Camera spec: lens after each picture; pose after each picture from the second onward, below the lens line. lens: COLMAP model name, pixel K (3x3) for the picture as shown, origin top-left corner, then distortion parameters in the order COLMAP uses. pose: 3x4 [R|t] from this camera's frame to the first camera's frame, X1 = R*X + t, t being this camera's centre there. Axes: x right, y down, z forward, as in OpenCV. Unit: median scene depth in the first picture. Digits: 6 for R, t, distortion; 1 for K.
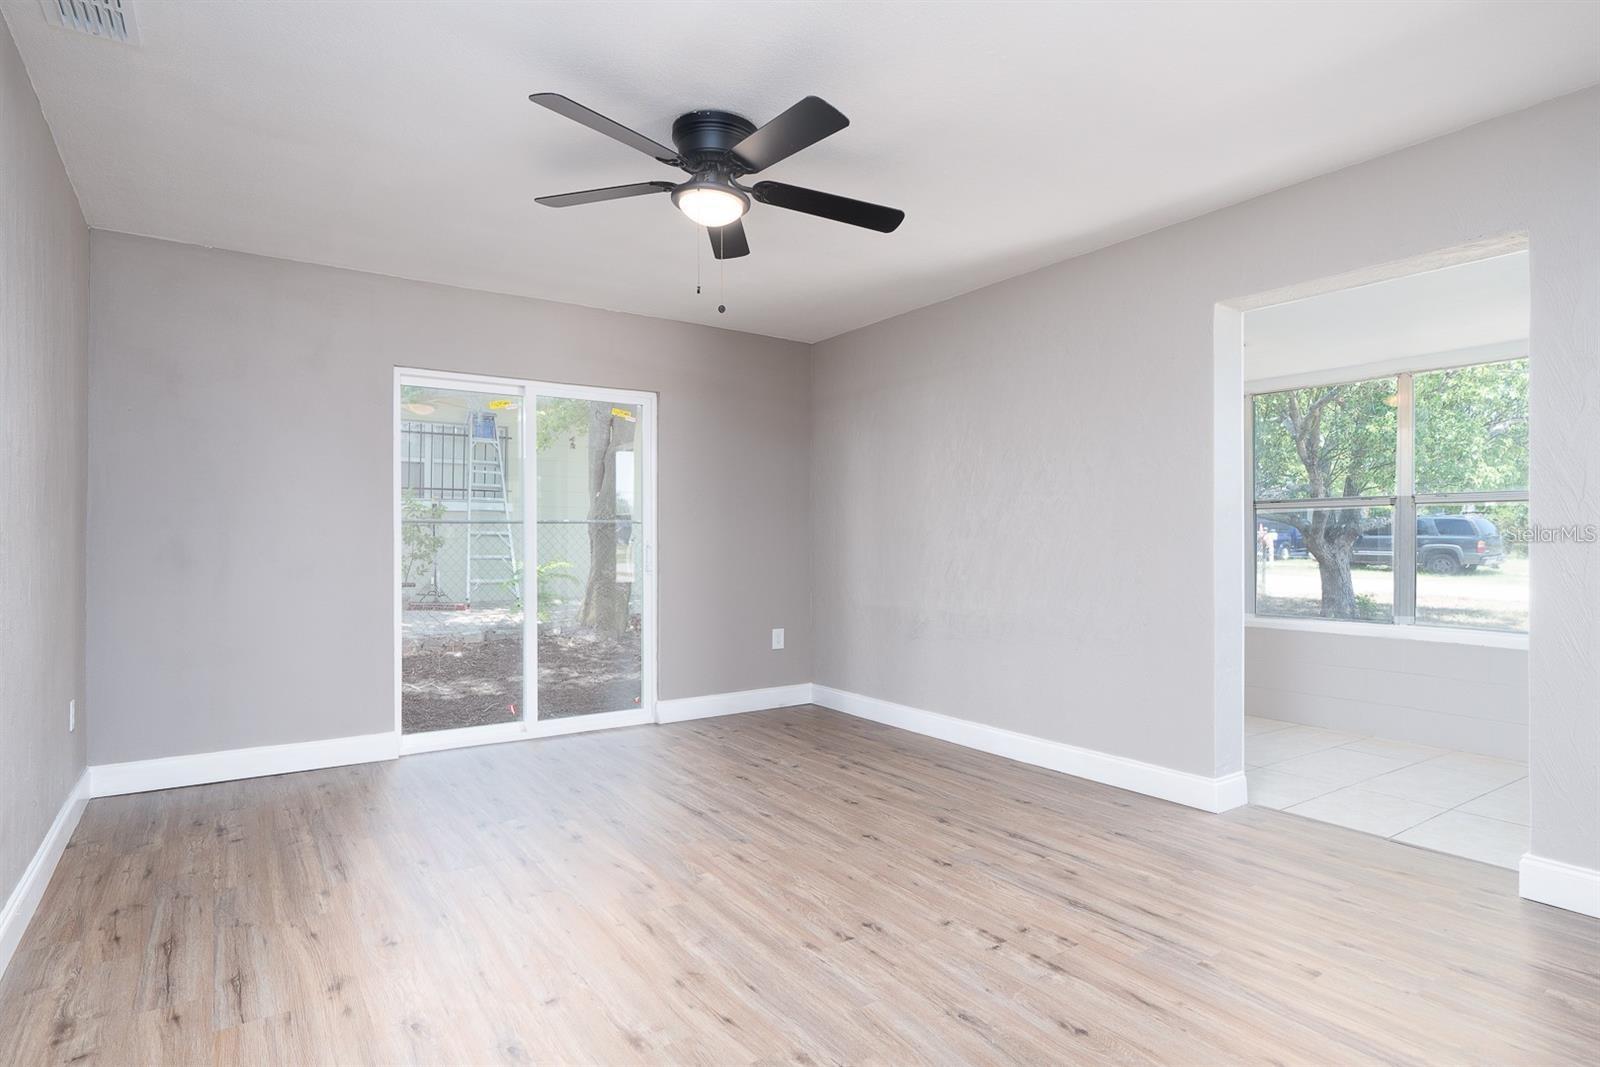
lens RADIAL K [[868.1, 0, 786.7], [0, 868.1, 531.5], [0, 0, 1]] dist [-0.003209, -0.000124]
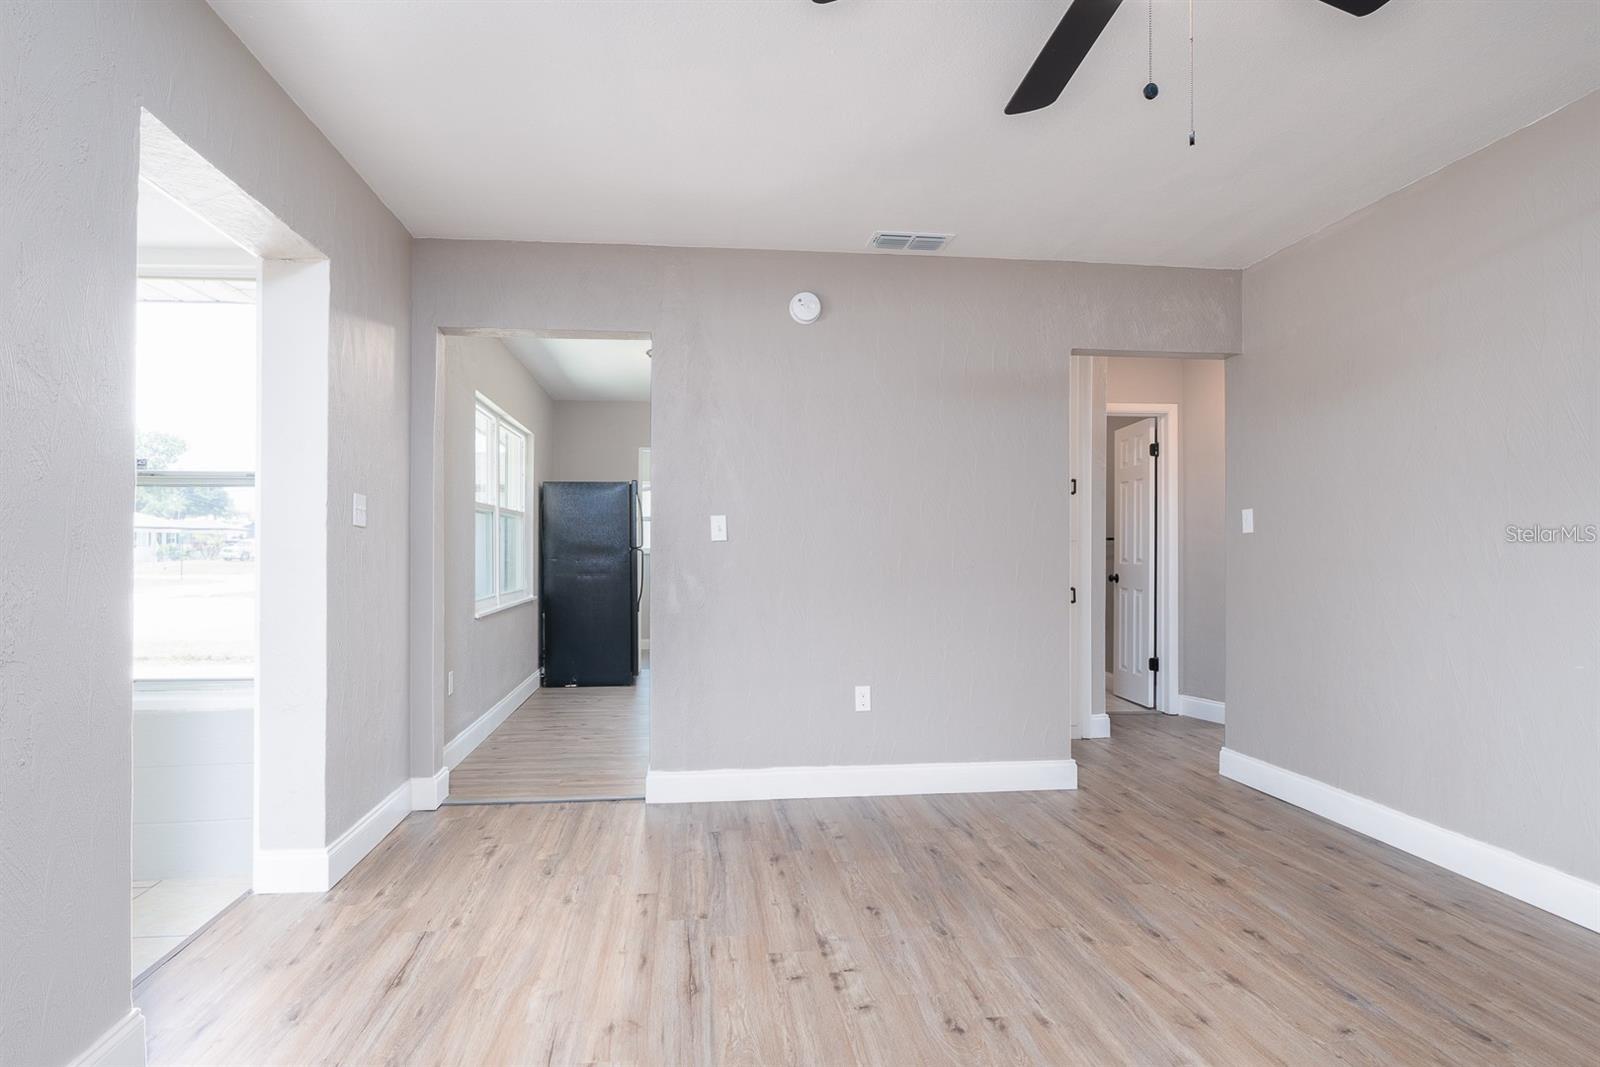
lens RADIAL K [[868.1, 0, 786.7], [0, 868.1, 531.5], [0, 0, 1]] dist [-0.003209, -0.000124]
pose [[-0.890318, 0.005962, 0.455300, -0.146364], [-0.004222, 0.999763, -0.021349, 0.009300], [-0.455320, -0.020930, -0.890082, 1.957187]]
